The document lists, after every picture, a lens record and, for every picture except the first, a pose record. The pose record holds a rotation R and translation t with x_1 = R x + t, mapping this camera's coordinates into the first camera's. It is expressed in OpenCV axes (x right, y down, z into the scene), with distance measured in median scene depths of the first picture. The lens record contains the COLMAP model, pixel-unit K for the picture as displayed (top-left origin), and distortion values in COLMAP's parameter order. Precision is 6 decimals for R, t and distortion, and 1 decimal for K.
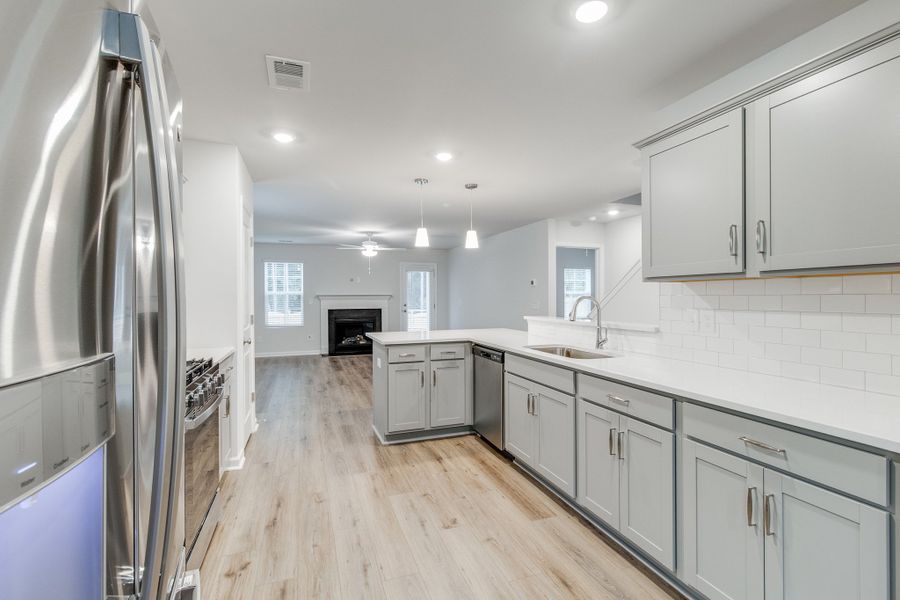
lens RADIAL K [[410.0, 0, 455.9], [0, 410.0, 293.1], [0, 0, 1]] dist [-0.008074, -0.000894]
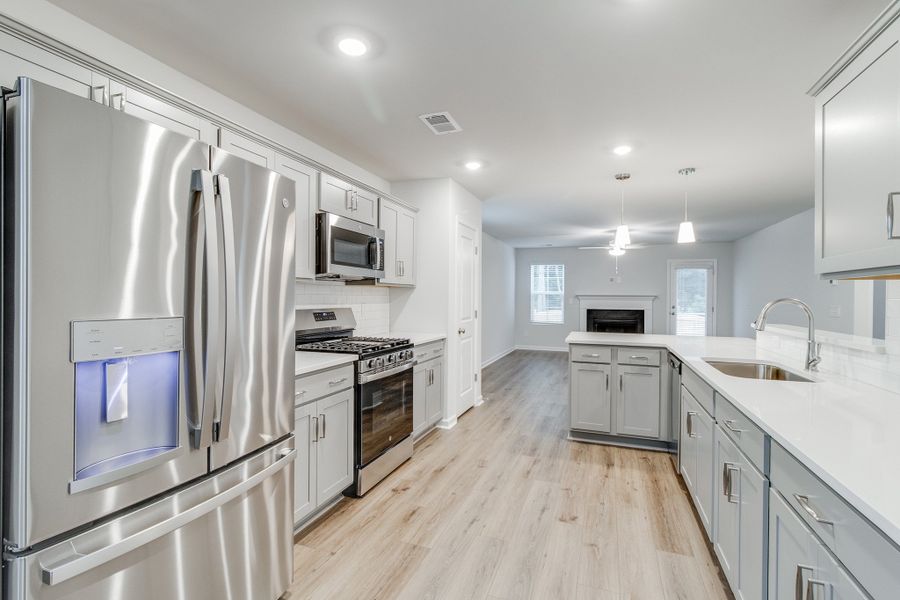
lens RADIAL K [[410.0, 0, 455.3], [0, 410.0, 296.1], [0, 0, 1]] dist [-0.008074, -0.000894]
pose [[0.762361, 0.009129, -0.647087, 0.271644], [-0.004280, 0.999950, 0.009066, -0.001381], [0.647138, -0.004142, 0.762362, 0.024691]]
